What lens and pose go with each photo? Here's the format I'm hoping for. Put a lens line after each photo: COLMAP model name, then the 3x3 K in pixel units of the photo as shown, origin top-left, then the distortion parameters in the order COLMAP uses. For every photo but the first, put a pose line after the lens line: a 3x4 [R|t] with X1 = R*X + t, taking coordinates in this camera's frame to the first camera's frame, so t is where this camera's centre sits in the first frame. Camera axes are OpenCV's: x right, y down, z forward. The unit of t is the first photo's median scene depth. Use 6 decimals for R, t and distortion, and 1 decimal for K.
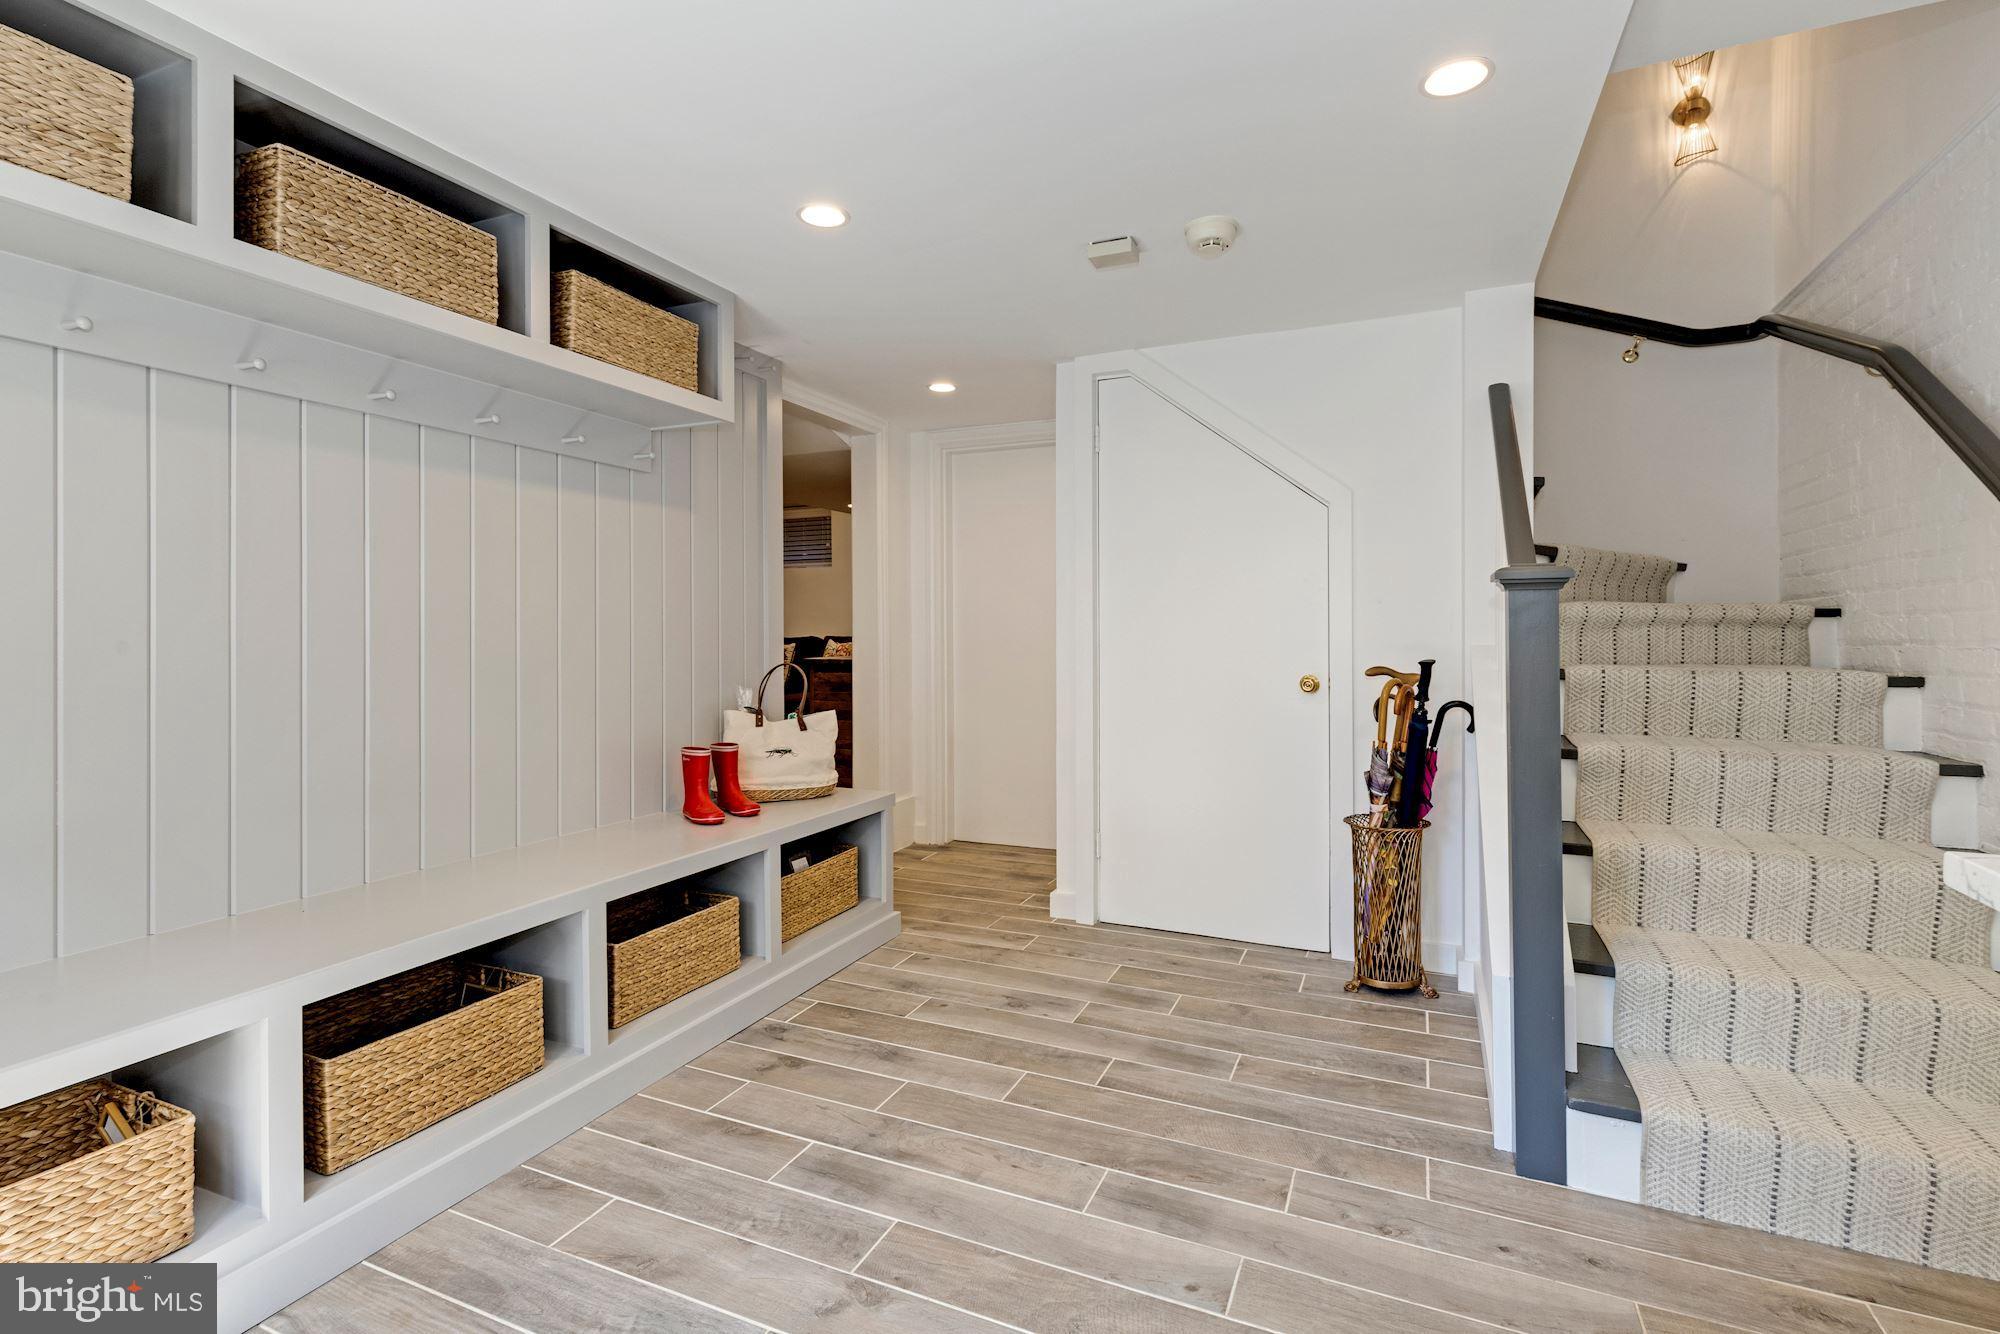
lens RADIAL K [[919.6, 0, 1005.3], [0, 919.6, 625.5], [0, 0, 1]] dist [-0.001432, -0.000175]
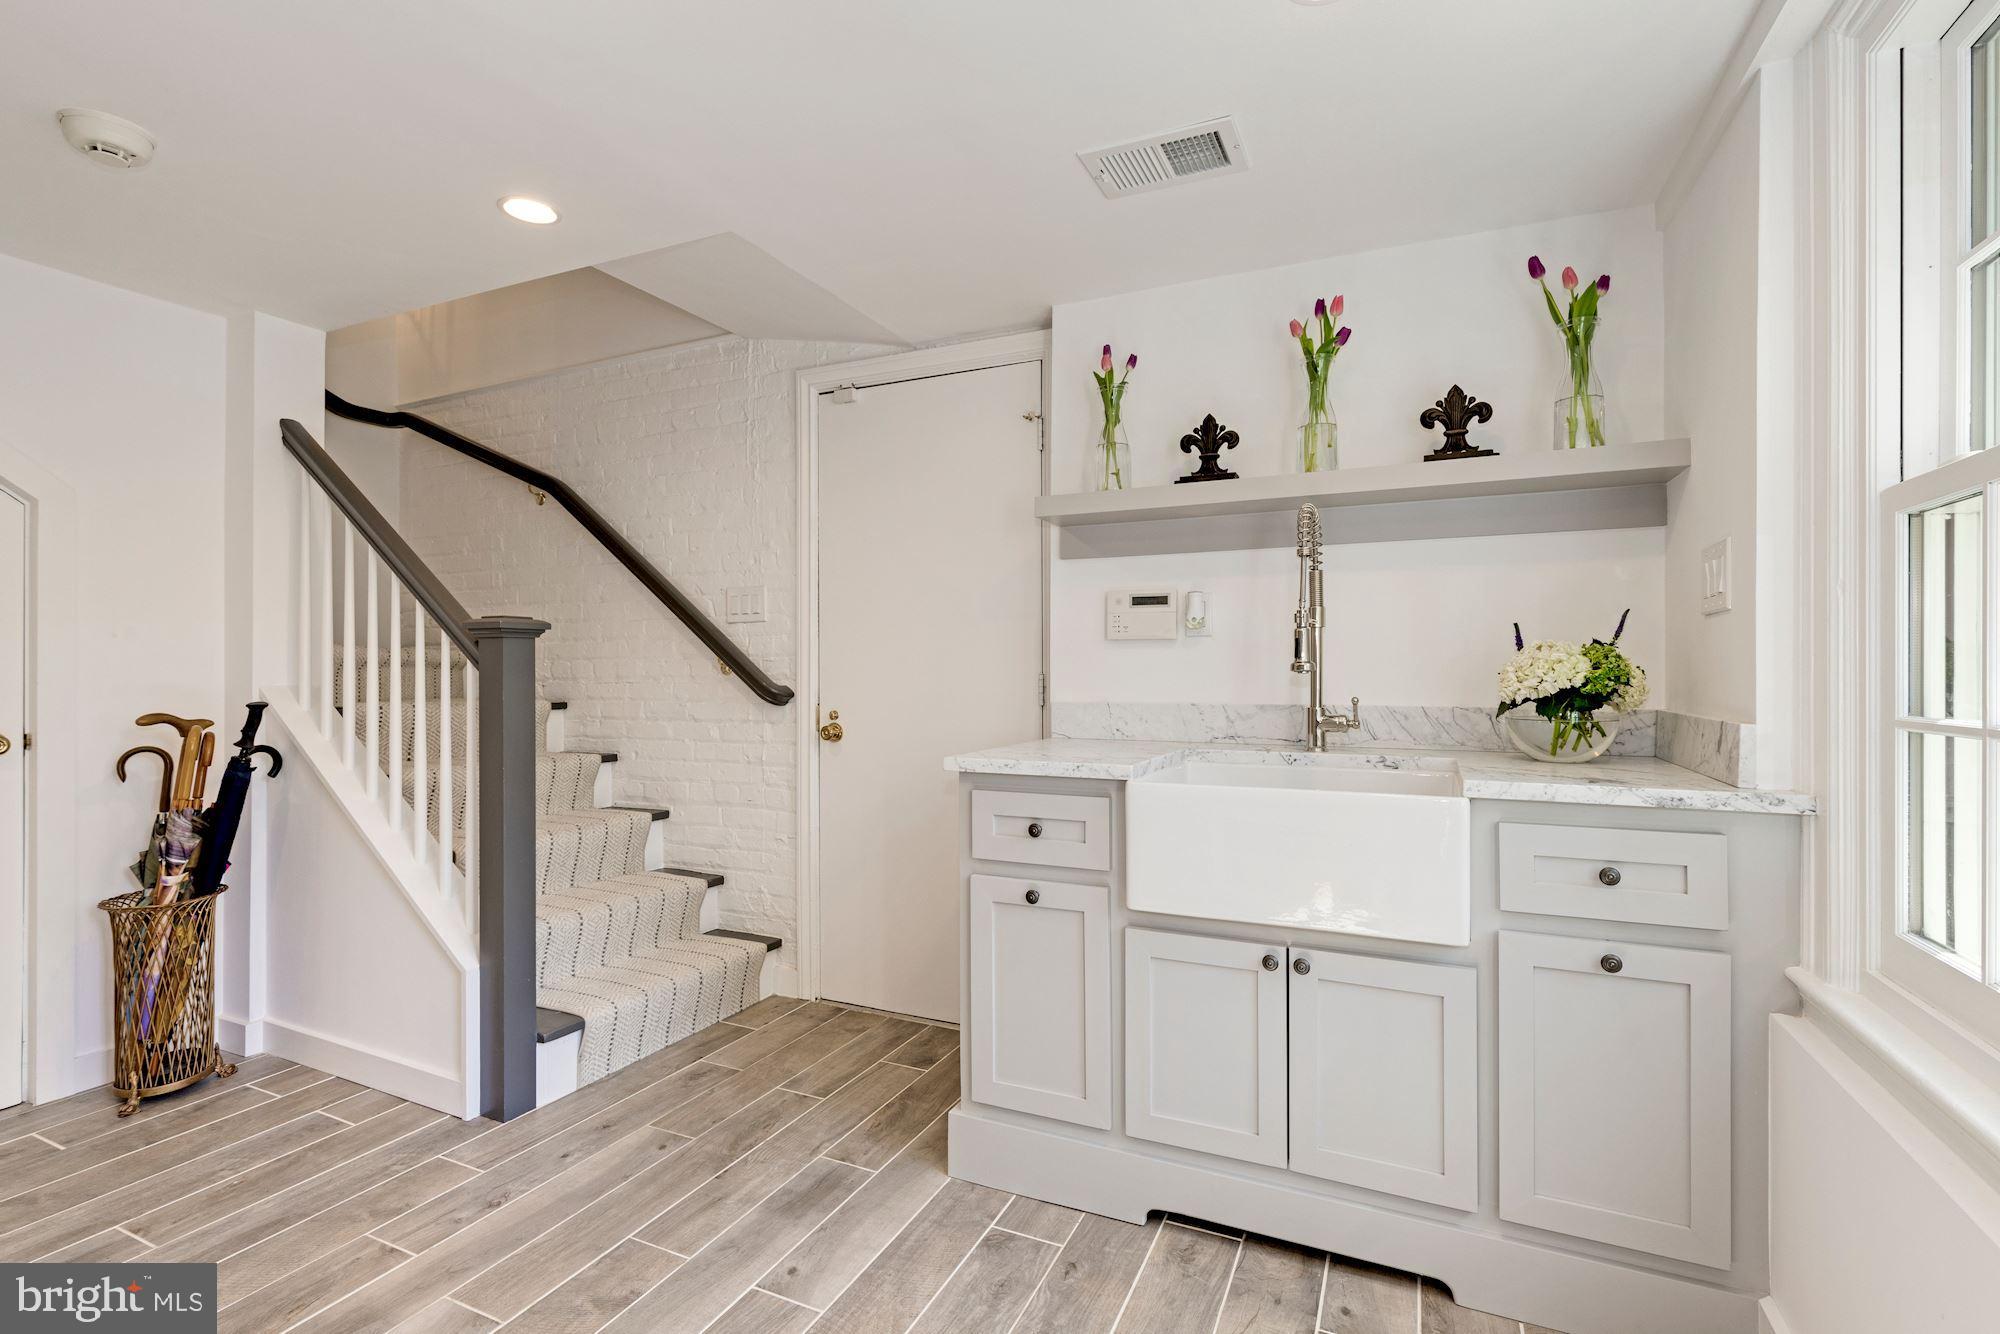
lens RADIAL K [[919.6, 0, 996.4], [0, 919.6, 672.1], [0, 0, 1]] dist [-0.001432, -0.000175]
pose [[0.022537, -0.000657, 0.999746, -0.580478], [-0.006343, 0.999980, 0.000800, 0.001535], [-0.999726, -0.006360, 0.022532, 0.303411]]
